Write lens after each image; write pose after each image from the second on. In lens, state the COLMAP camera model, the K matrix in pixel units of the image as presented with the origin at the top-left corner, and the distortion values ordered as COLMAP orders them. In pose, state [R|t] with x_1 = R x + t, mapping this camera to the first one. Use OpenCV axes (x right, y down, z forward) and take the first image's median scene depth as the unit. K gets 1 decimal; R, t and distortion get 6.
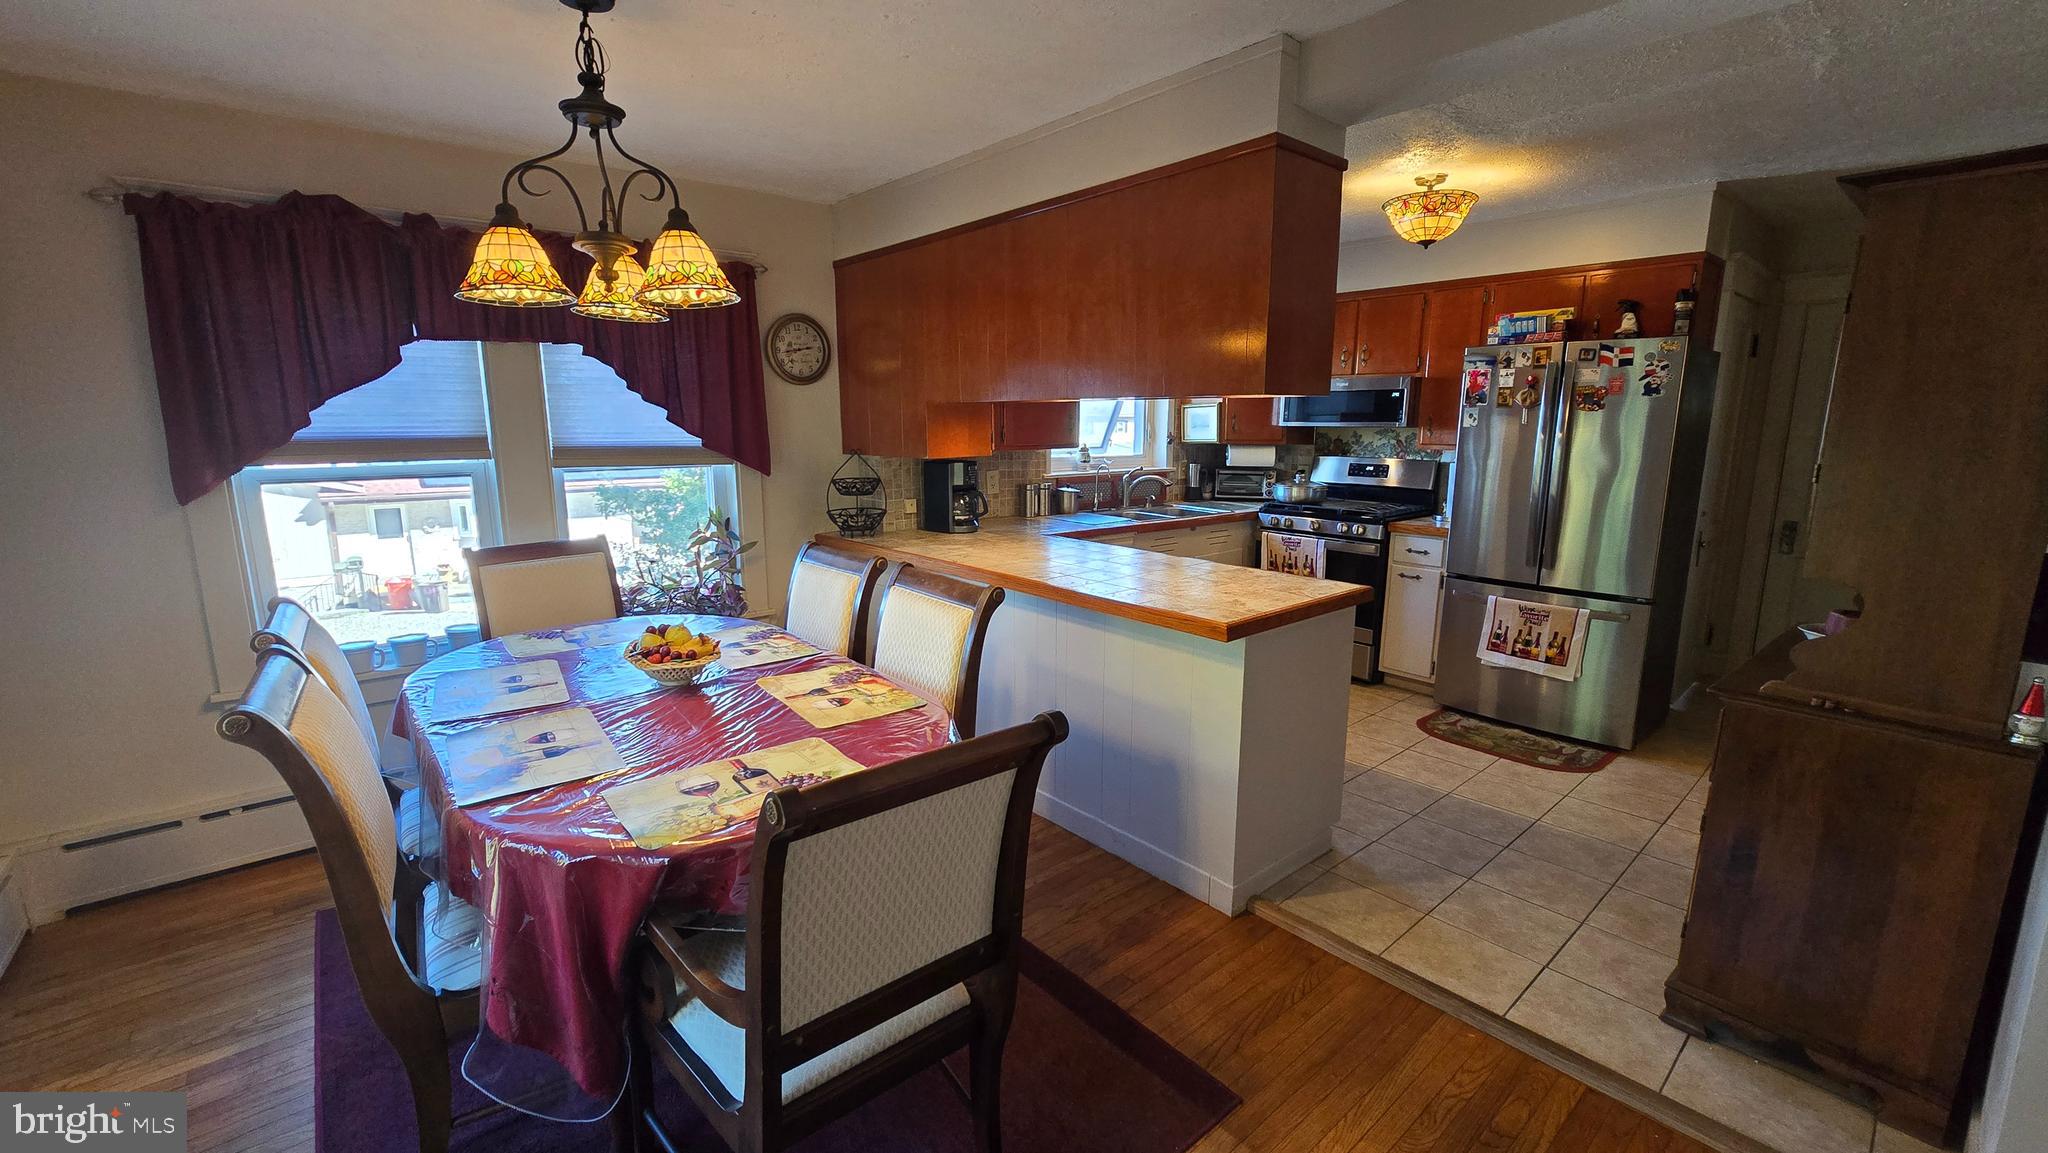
lens RADIAL K [[824.0, 0, 1024.0], [0, 824.0, 576.5], [0, 0, 1]] dist [-0.003884, -0.000287]
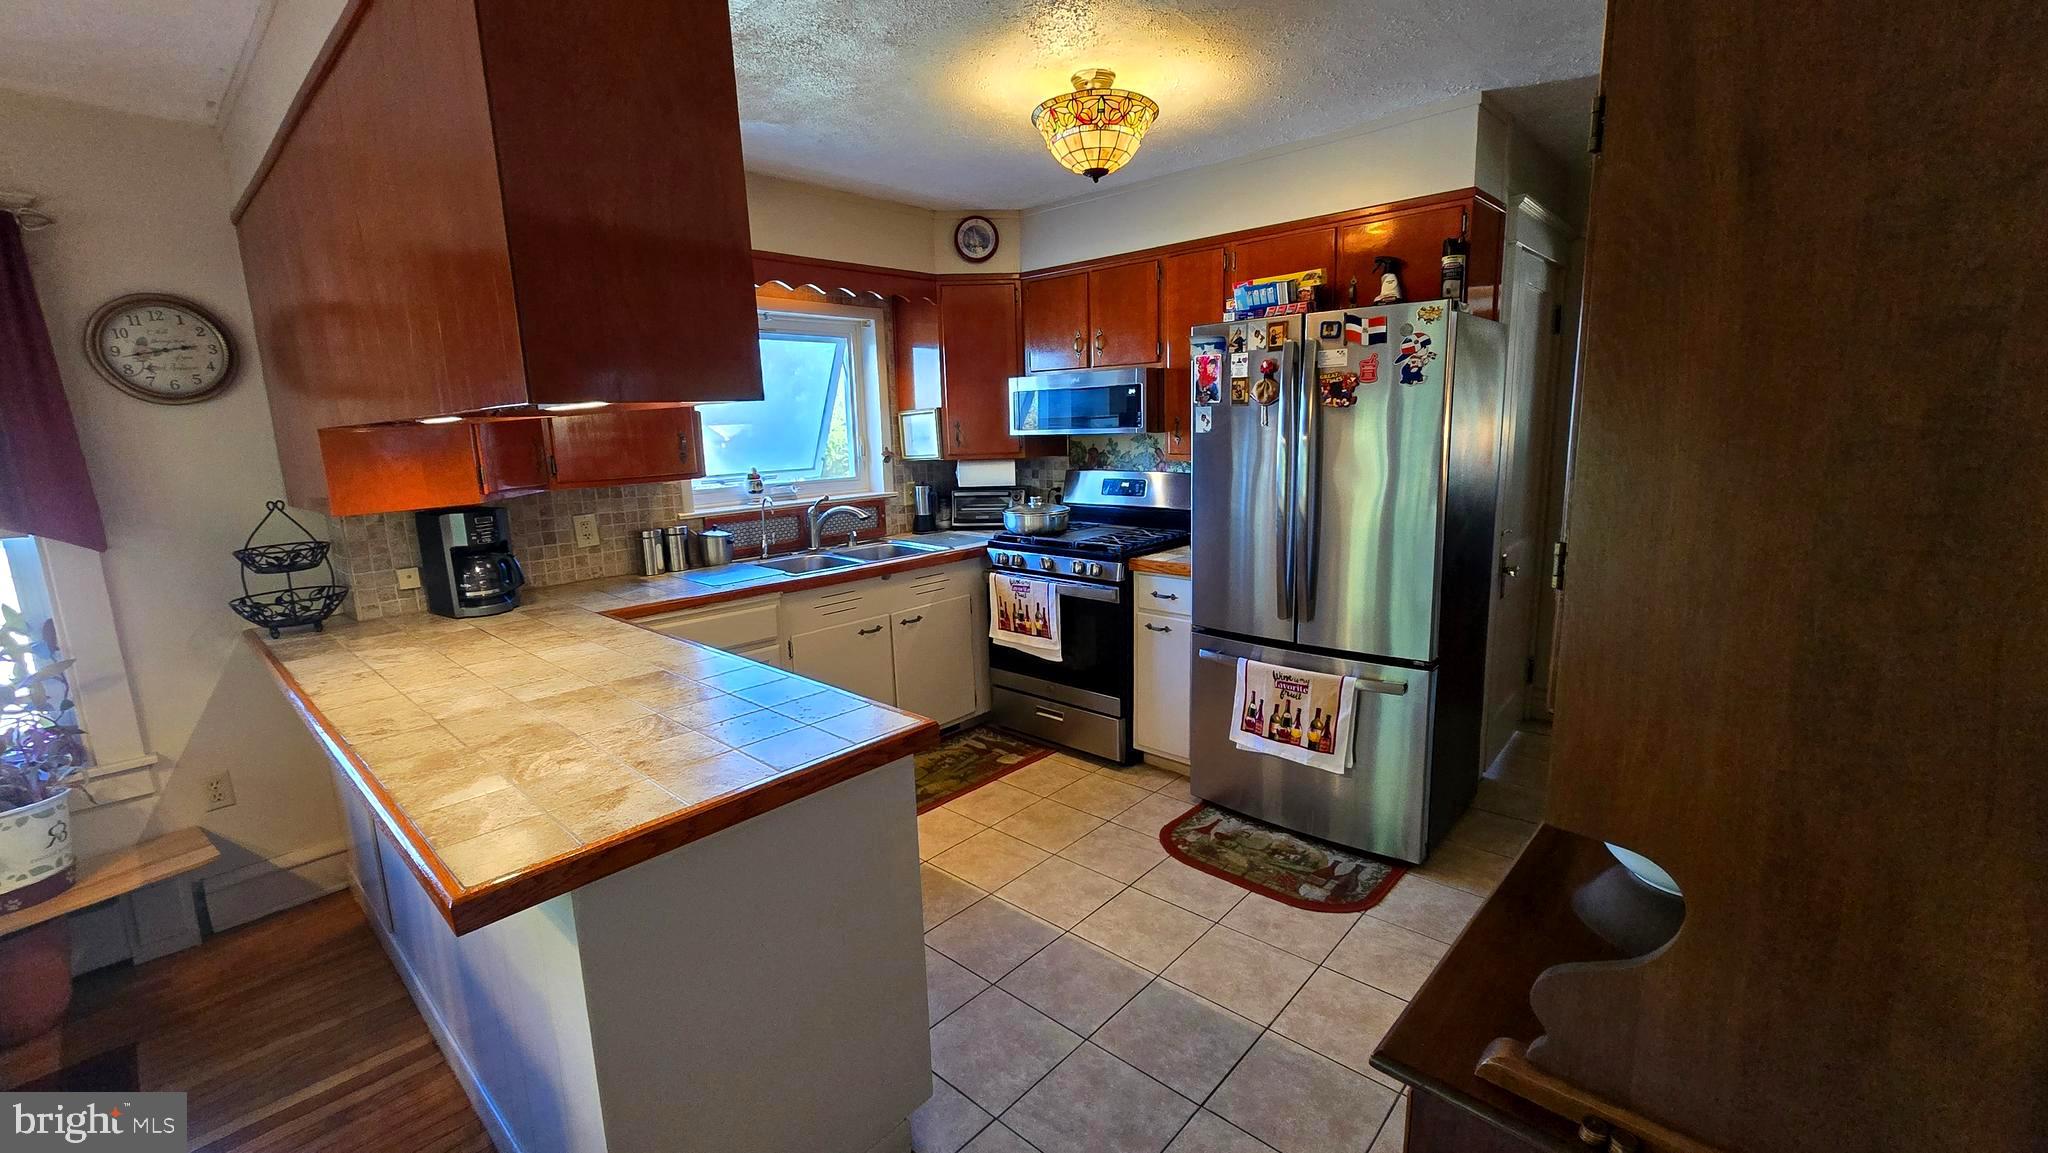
lens RADIAL K [[831.0, 0, 1024.0], [0, 831.0, 576.5], [0, 0, 1]] dist [0.000916, -0.000033]
pose [[0.991950, -0.054981, 0.114069, 0.289254], [0.055592, 0.998451, -0.002177, -0.059348], [-0.113773, 0.008501, 0.993470, 0.273605]]
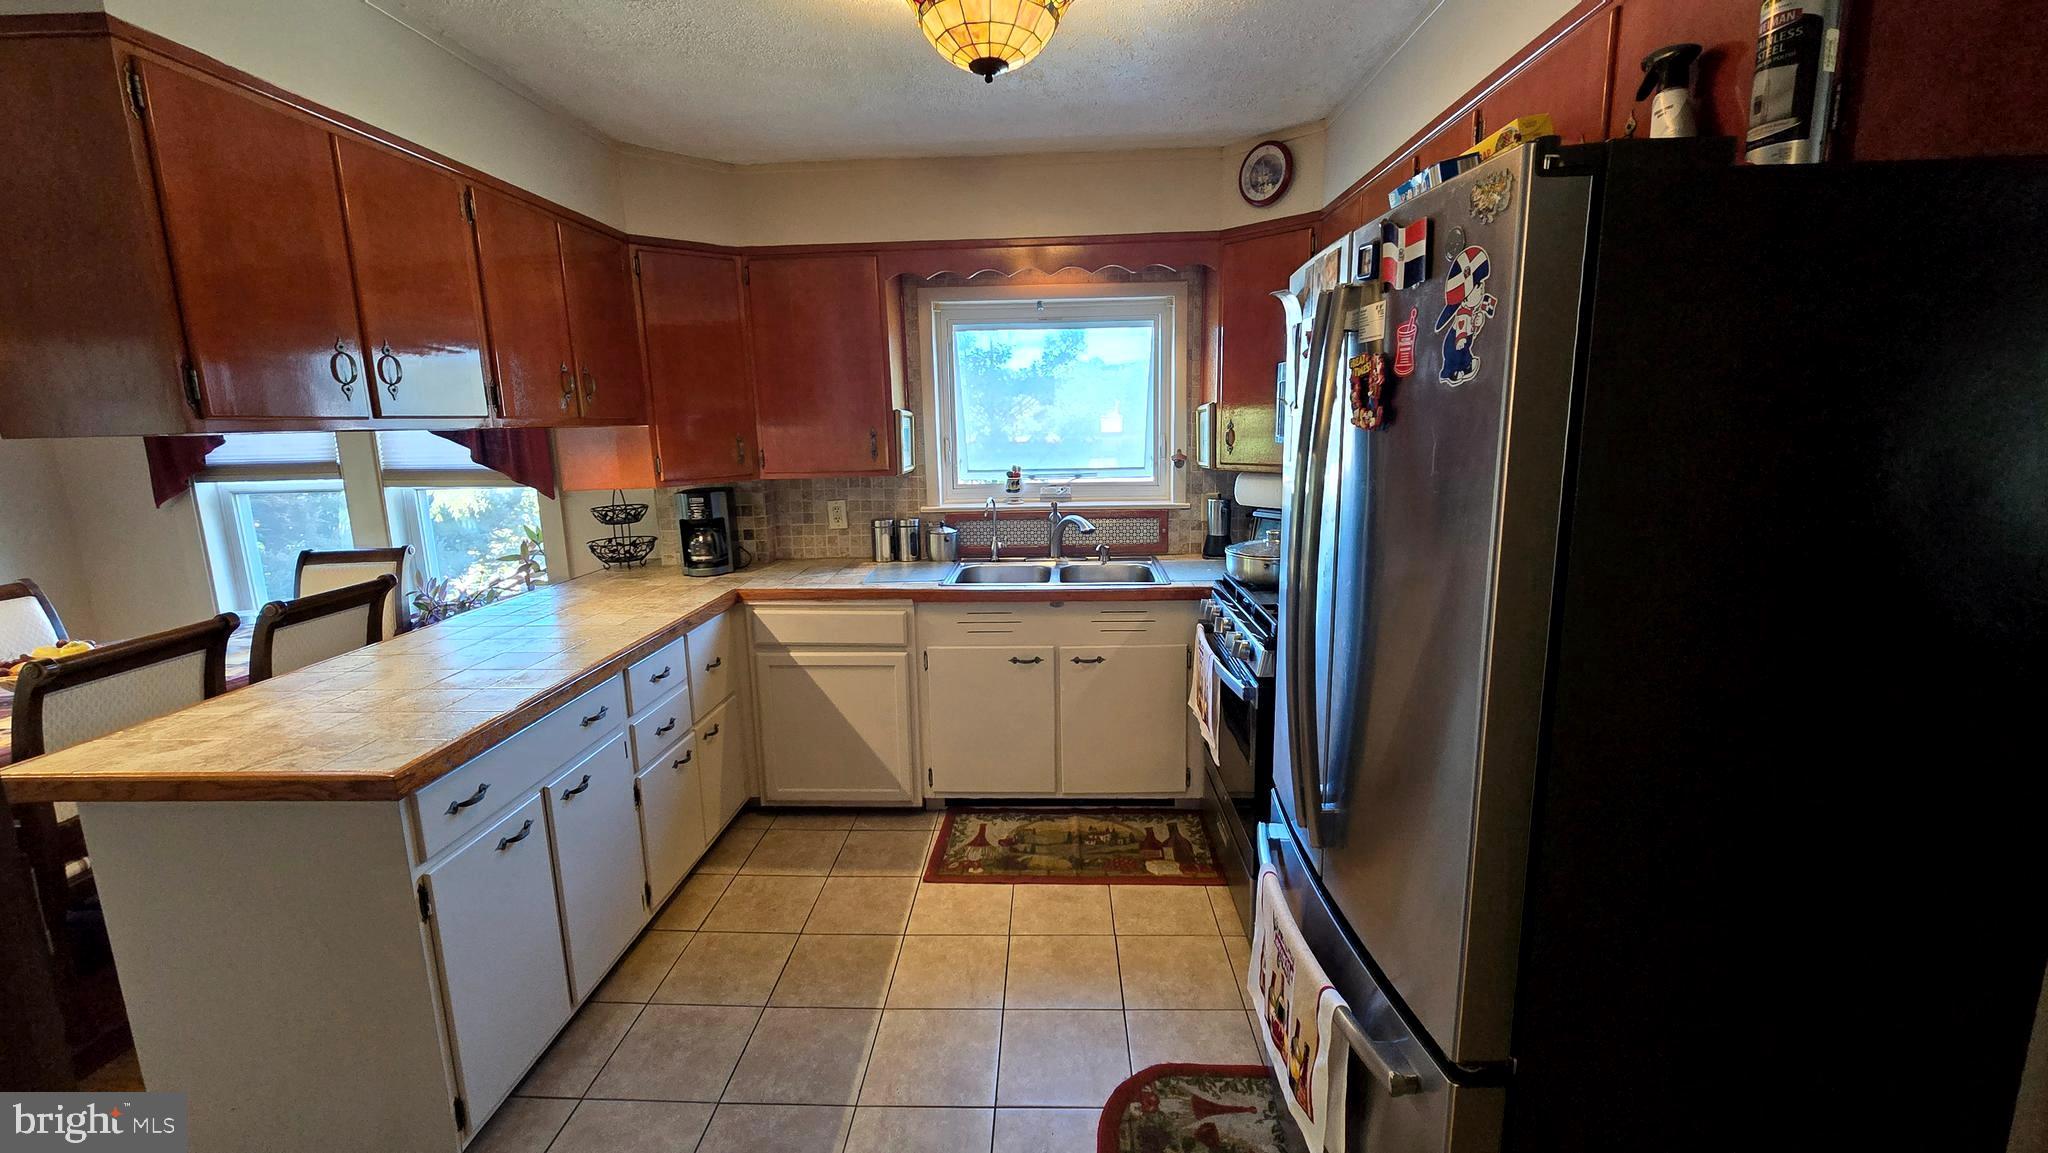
lens RADIAL K [[831.0, 0, 1024.0], [0, 831.0, 576.5], [0, 0, 1]] dist [0.000916, -0.000033]
pose [[0.738416, 0.110613, -0.665212, 0.734193], [-0.105122, 0.993277, 0.048474, -0.128799], [0.666101, 0.034135, 0.745080, 0.589996]]
